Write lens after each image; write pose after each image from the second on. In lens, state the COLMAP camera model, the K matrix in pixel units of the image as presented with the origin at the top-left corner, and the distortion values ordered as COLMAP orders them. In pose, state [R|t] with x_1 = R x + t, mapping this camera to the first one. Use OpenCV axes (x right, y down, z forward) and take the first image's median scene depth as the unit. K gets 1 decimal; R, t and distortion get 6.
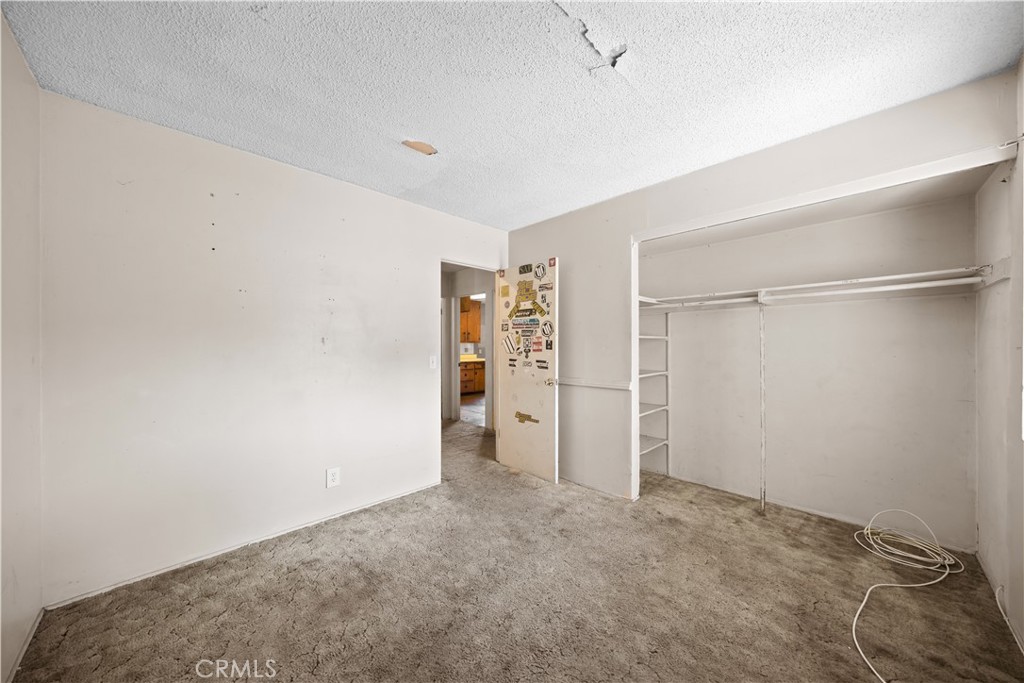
lens RADIAL K [[352.6, 0, 513.2], [0, 352.6, 341.6], [0, 0, 1]] dist [-0.001959, -0.000033]
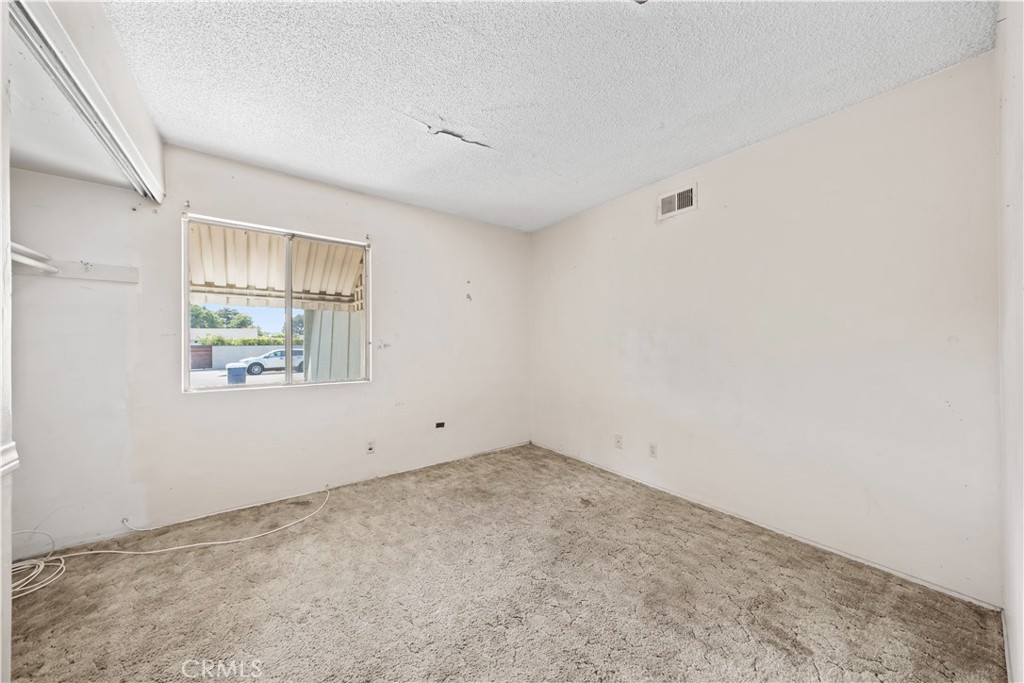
lens RADIAL K [[352.6, 0, 512.5], [0, 352.6, 342.5], [0, 0, 1]] dist [-0.001959, -0.000033]
pose [[-0.990873, 0.003252, 0.134759, -0.184131], [0.002656, 0.999986, -0.004606, 0.057347], [-0.134772, -0.004206, -0.990868, 1.992170]]
